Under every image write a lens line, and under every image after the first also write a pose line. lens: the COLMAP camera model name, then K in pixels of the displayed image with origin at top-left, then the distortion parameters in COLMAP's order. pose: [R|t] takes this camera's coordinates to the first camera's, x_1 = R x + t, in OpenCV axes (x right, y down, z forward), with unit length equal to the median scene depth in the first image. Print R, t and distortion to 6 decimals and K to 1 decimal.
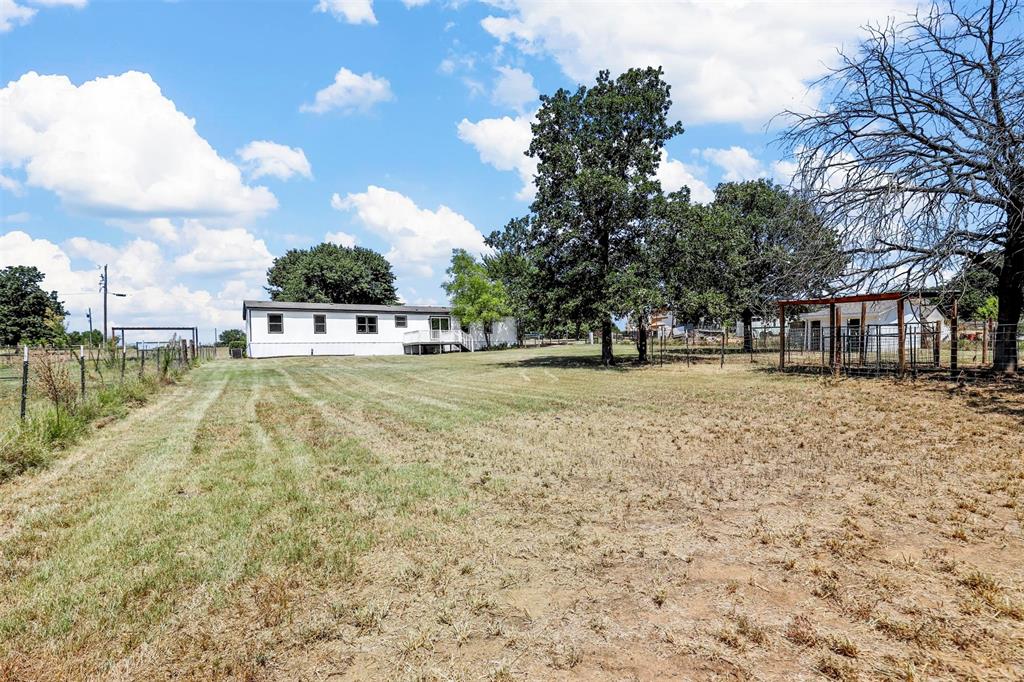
lens RADIAL K [[469.0, 0, 512.0], [0, 469.0, 341.0], [0, 0, 1]] dist [0.001913, 0.000086]
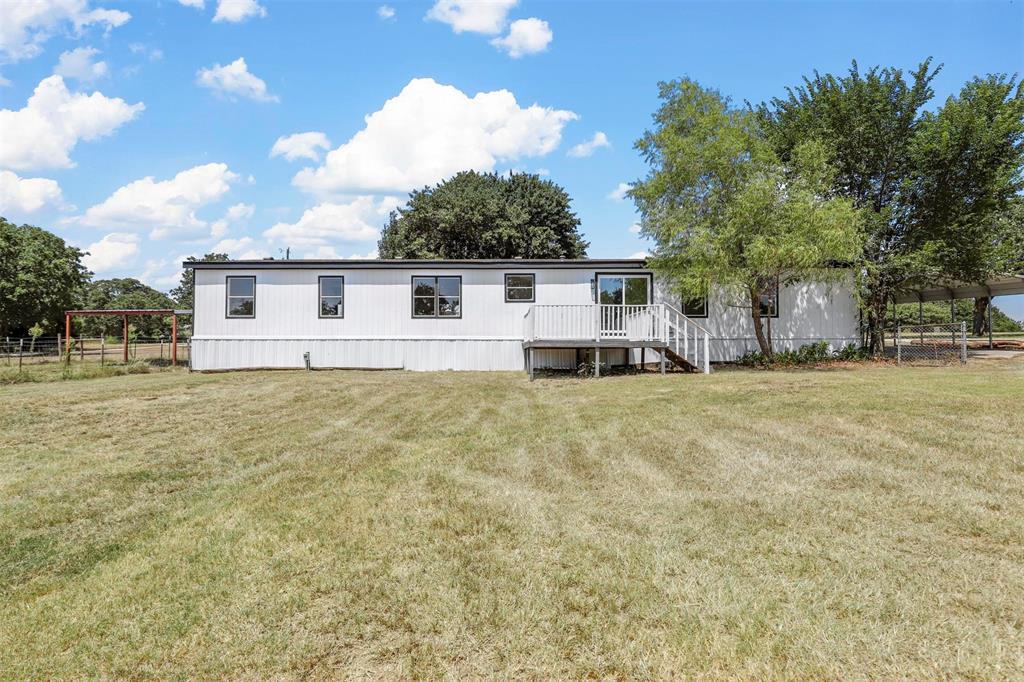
lens RADIAL K [[469.0, 0, 512.0], [0, 469.0, 341.0], [0, 0, 1]] dist [0.001913, 0.000086]
pose [[0.856196, 0.015810, -0.516409, -0.032745], [-0.005695, 0.999760, 0.021166, -0.004485], [0.516619, -0.015182, 0.856081, 0.630729]]
